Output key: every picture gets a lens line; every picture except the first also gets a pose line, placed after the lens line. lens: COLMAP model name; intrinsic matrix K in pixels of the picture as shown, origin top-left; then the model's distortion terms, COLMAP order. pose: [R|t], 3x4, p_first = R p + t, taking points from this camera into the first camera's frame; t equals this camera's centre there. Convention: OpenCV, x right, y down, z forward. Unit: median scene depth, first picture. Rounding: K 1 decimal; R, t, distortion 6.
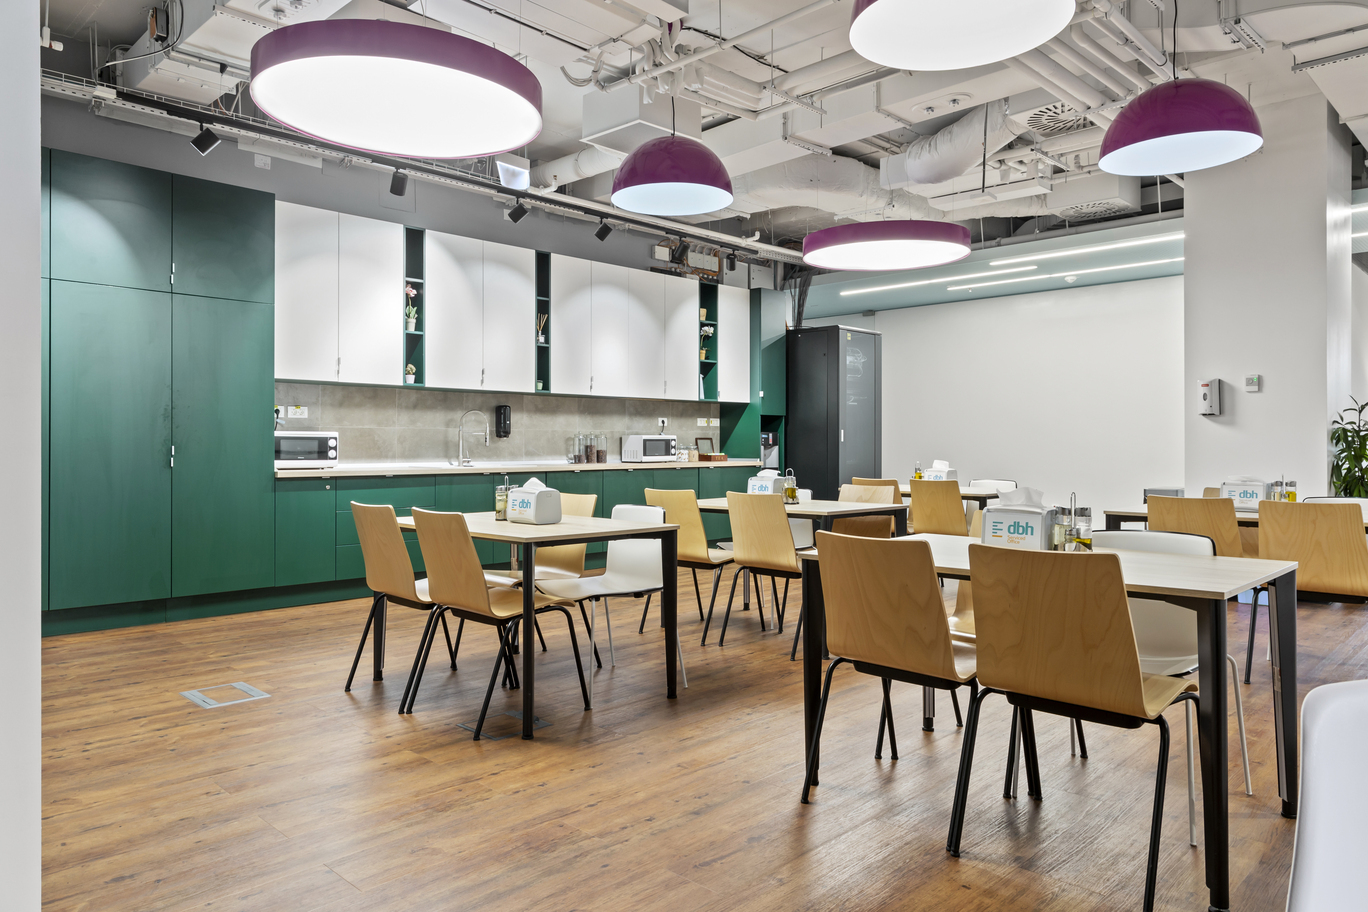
lens RADIAL K [[920.8, 0, 685.1], [0, 920.8, 446.6], [0, 0, 1]] dist [0.008955, 0.003080]
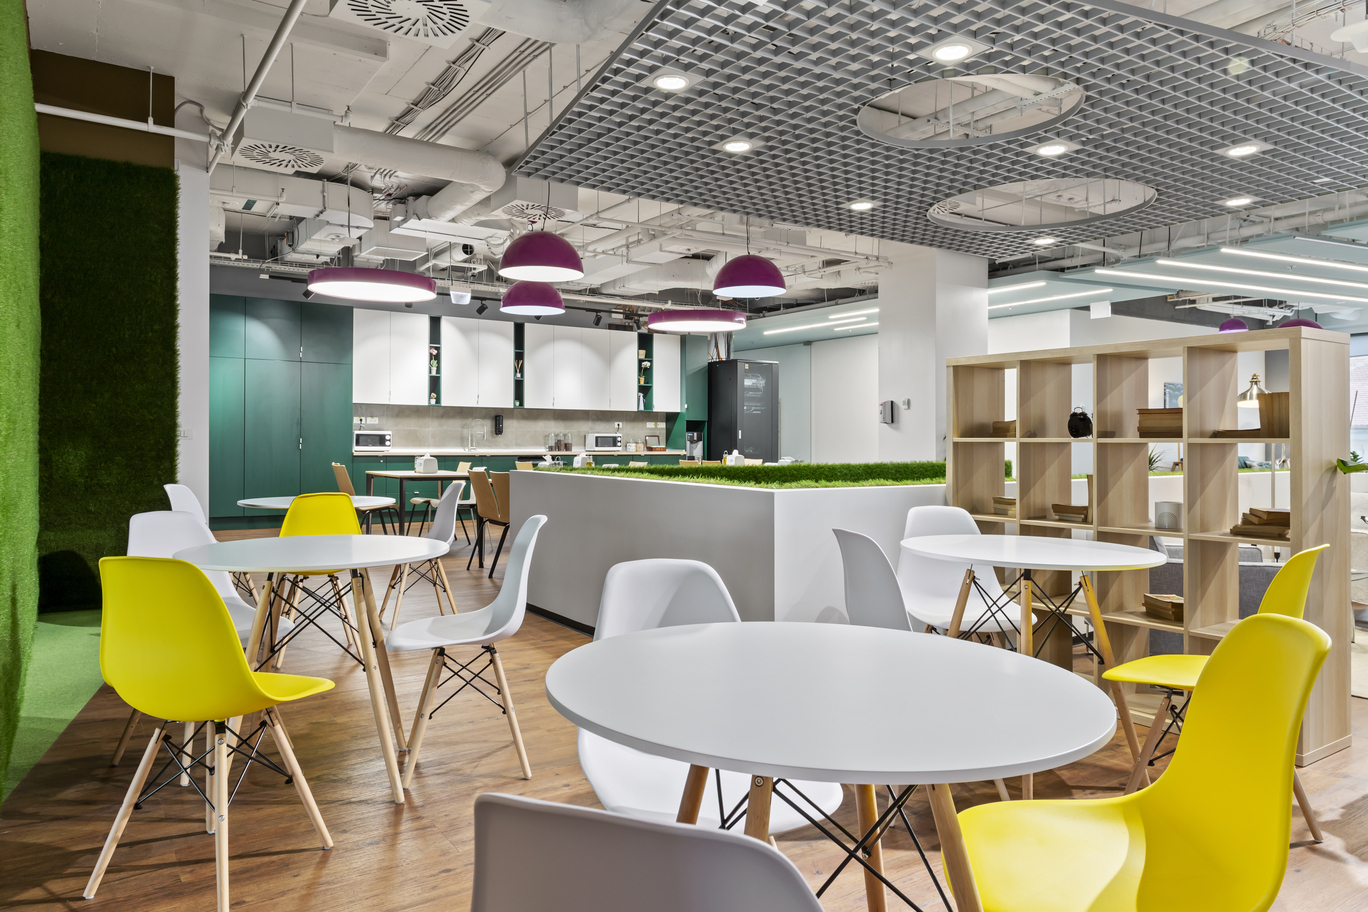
lens RADIAL K [[920.8, 0, 685.1], [0, 920.8, 446.6], [0, 0, 1]] dist [0.008955, 0.003080]
pose [[0.979011, 0.006346, -0.203711, 0.475167], [-0.005857, 0.999978, 0.003003, 0.004414], [0.203726, -0.001747, 0.979026, -0.558476]]
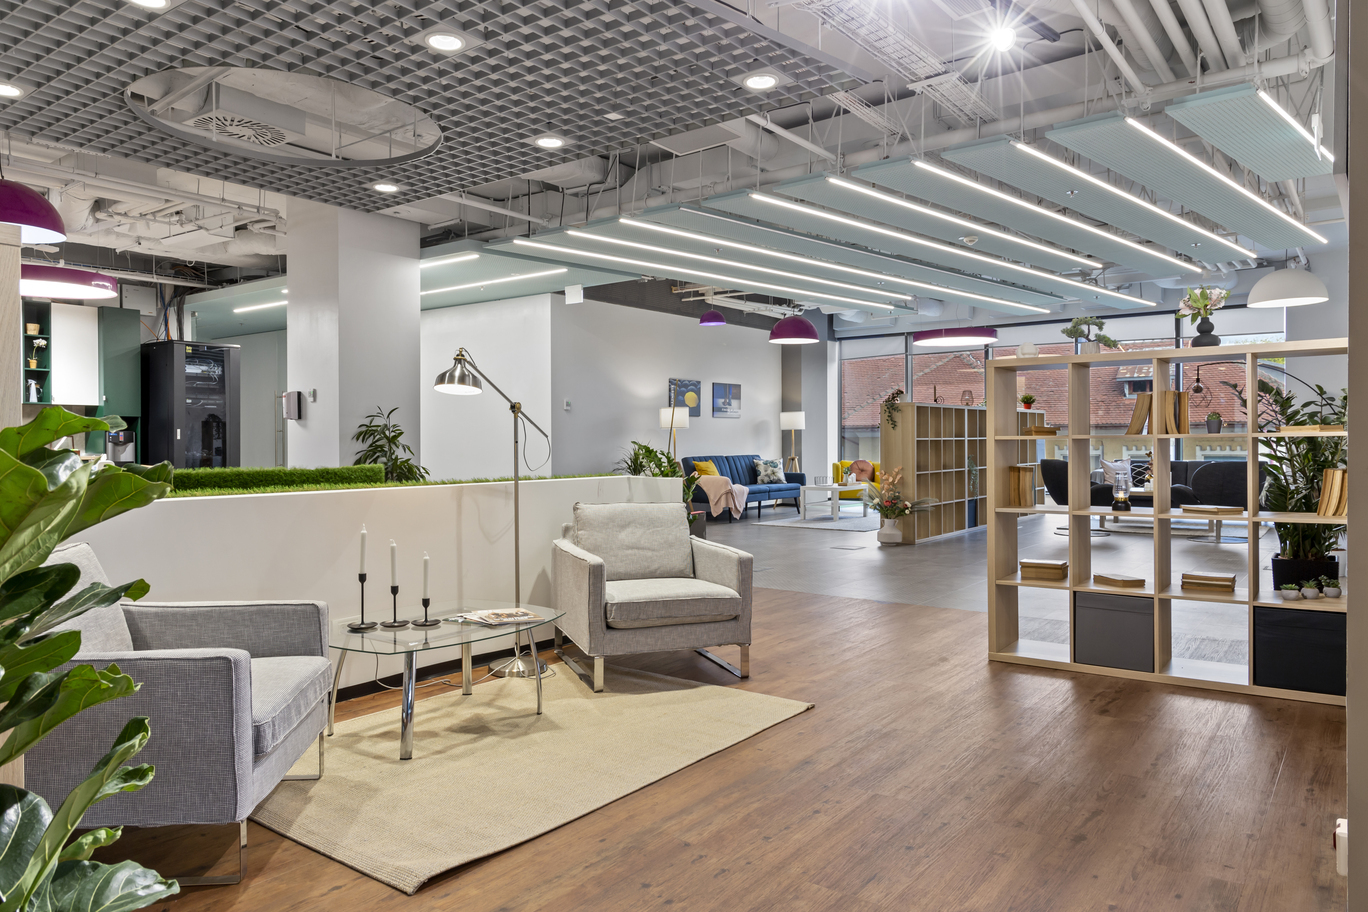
lens RADIAL K [[920.8, 0, 685.1], [0, 920.8, 446.6], [0, 0, 1]] dist [0.008955, 0.003080]
pose [[0.992182, 0.000449, 0.124801, 0.821848], [-0.000839, 0.999995, 0.003074, -0.000014], [-0.124799, -0.003154, 0.992177, -0.306213]]
